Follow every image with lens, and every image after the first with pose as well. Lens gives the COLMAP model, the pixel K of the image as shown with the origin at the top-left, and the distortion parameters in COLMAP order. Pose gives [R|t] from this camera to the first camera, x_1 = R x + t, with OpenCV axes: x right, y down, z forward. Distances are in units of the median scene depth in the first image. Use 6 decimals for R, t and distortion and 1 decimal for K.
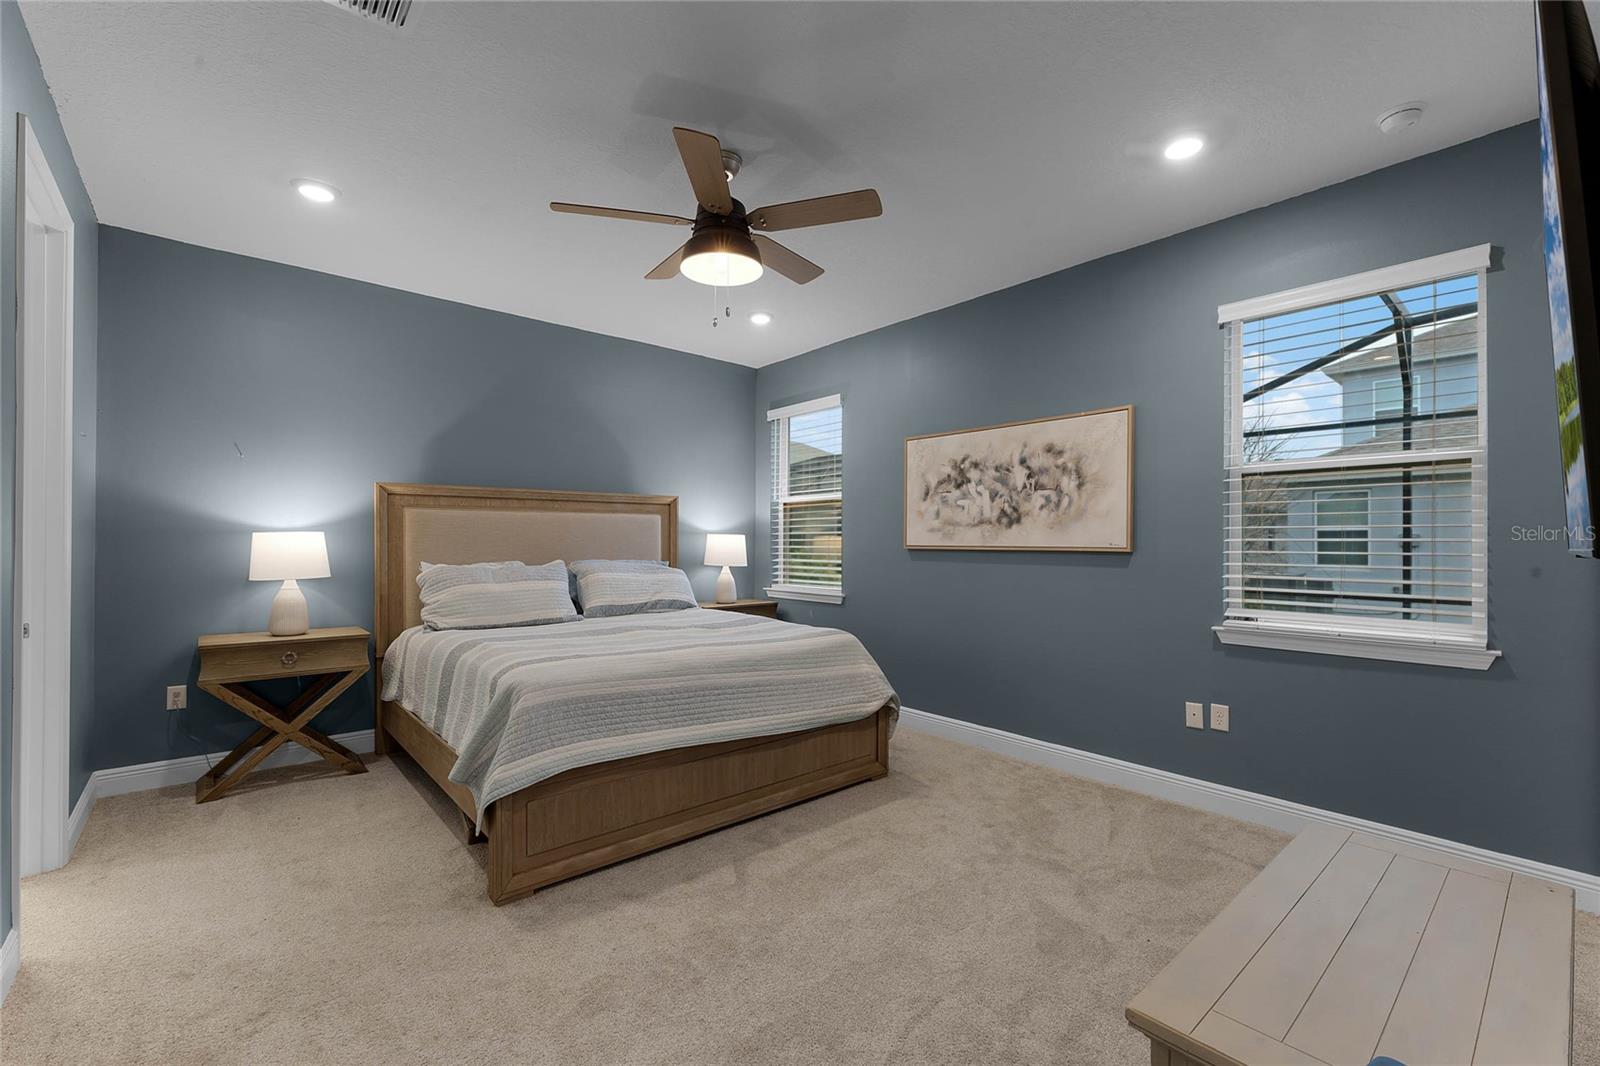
lens RADIAL K [[678.4, 0, 781.0], [0, 678.4, 549.9], [0, 0, 1]] dist [0.004971, 0.000359]
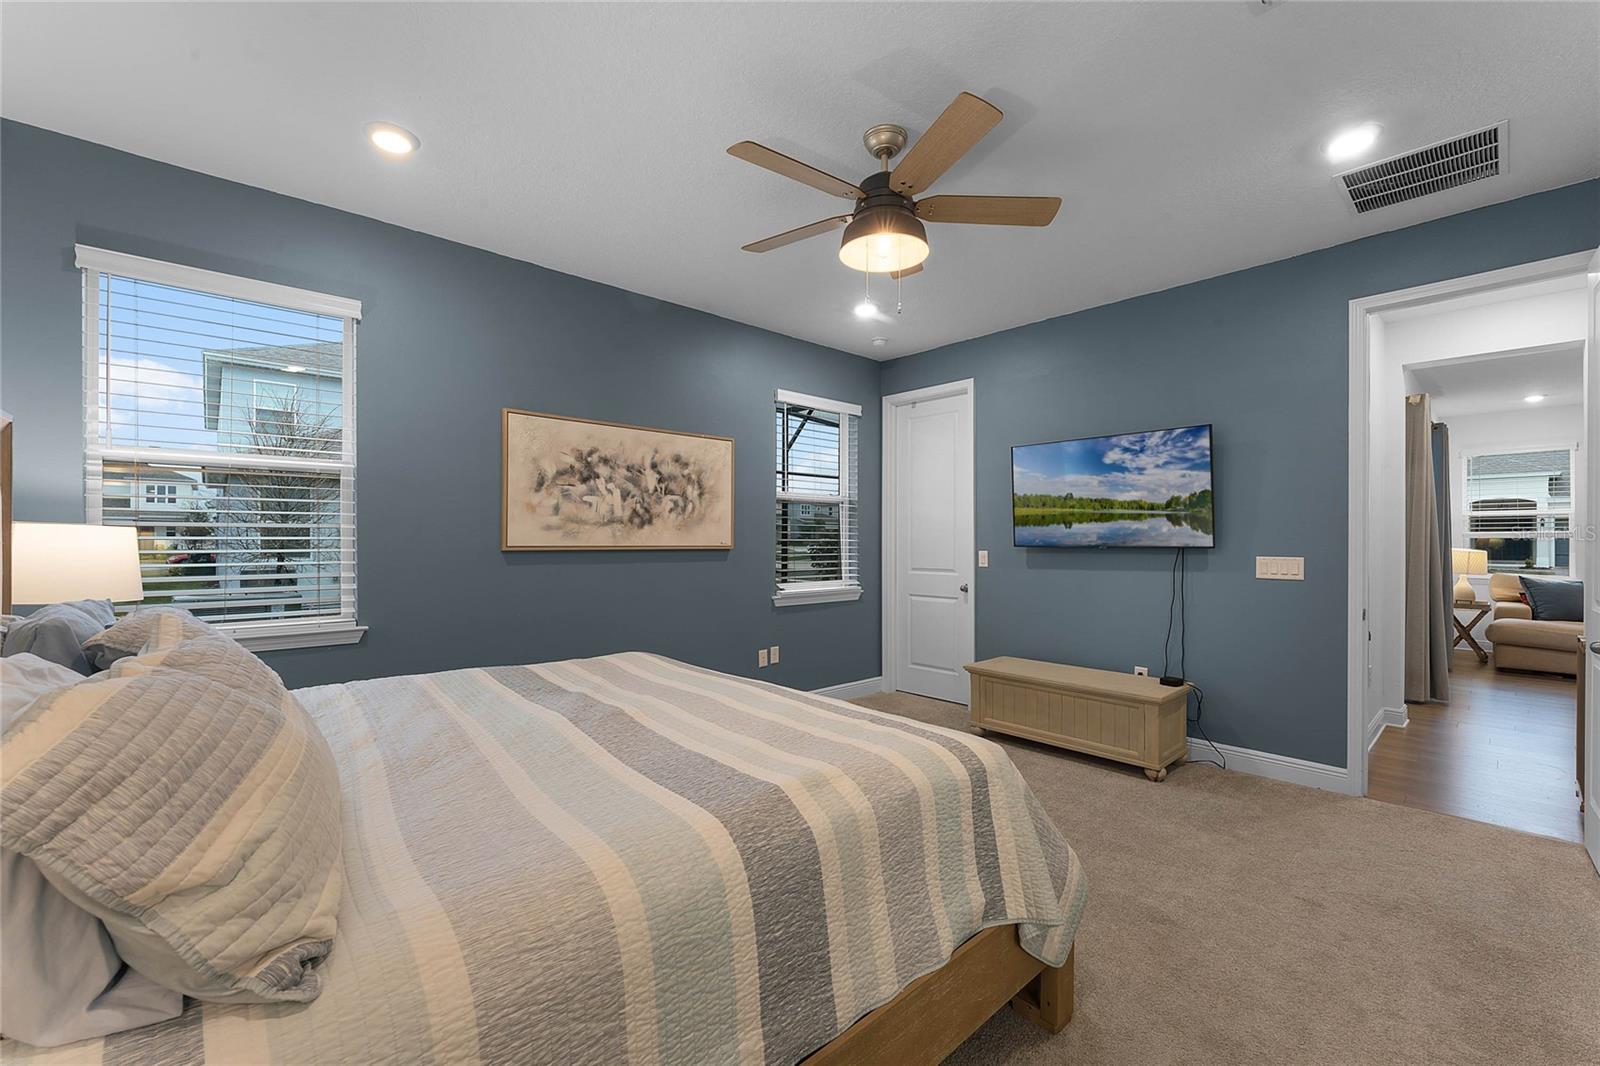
lens RADIAL K [[655.3, 0, 804.2], [0, 655.3, 544.2], [0, 0, 1]] dist [-0.004745, 0.000592]
pose [[-0.046168, -0.006511, 0.998912, -0.664809], [0.010450, 0.999921, 0.007001, -0.012106], [-0.998879, 0.010762, -0.046096, 0.792112]]
